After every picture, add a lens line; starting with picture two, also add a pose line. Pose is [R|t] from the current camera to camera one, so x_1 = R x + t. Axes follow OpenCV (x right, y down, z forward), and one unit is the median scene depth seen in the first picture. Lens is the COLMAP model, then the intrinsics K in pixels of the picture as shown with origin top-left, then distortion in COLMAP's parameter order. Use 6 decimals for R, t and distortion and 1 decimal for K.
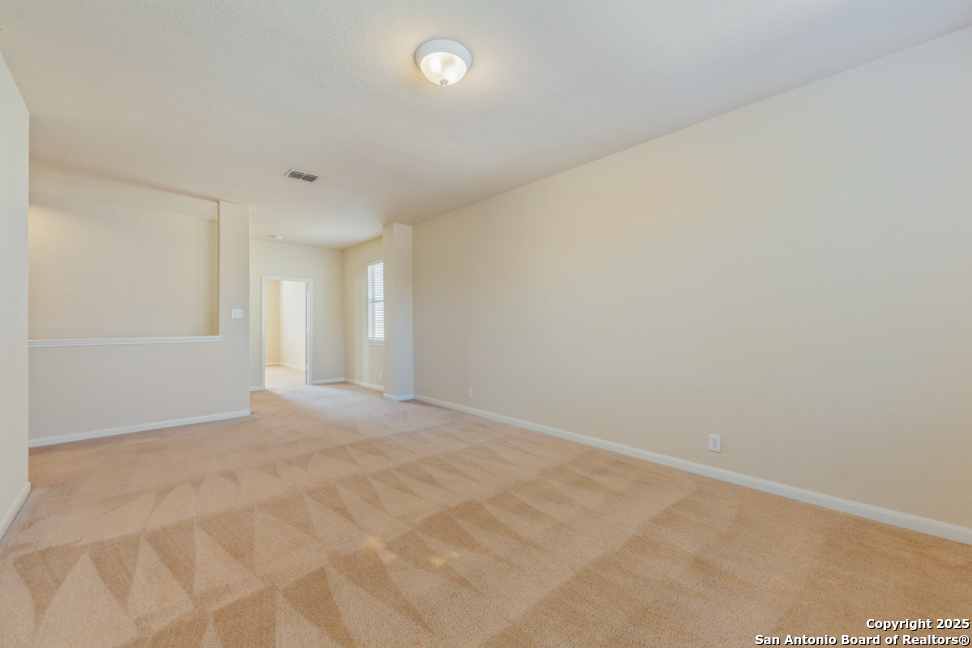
lens RADIAL K [[382.7, 0, 478.8], [0, 382.7, 322.5], [0, 0, 1]] dist [0.008447, -0.004571]
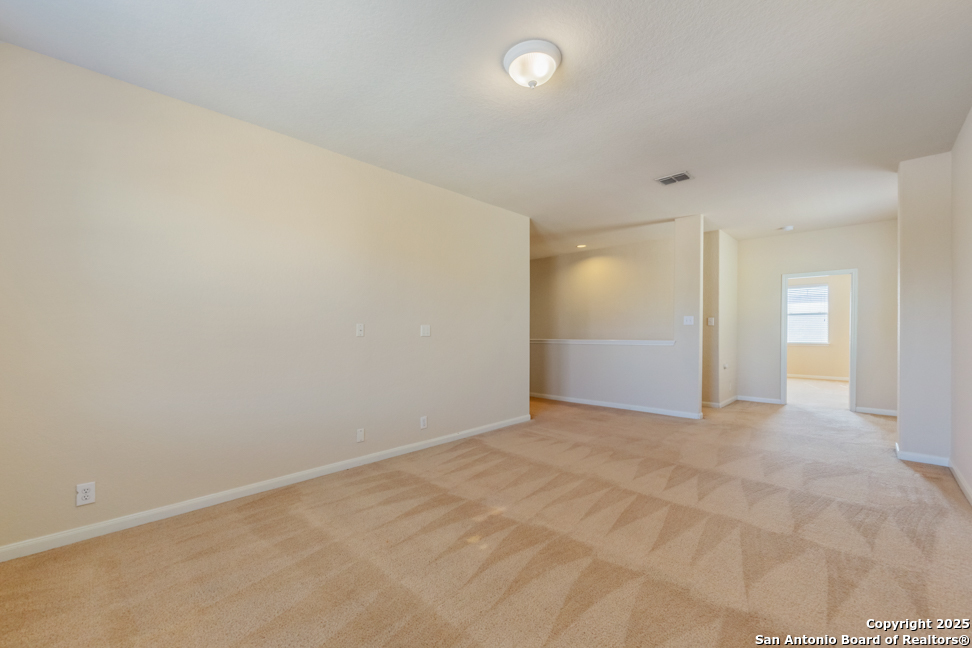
lens RADIAL K [[382.7, 0, 480.3], [0, 382.7, 329.4], [0, 0, 1]] dist [0.008447, -0.004571]
pose [[0.086272, 0.000945, -0.996271, 0.638197], [0.005061, 0.999986, 0.001387, -0.003581], [0.996259, -0.005162, 0.086266, 0.570853]]
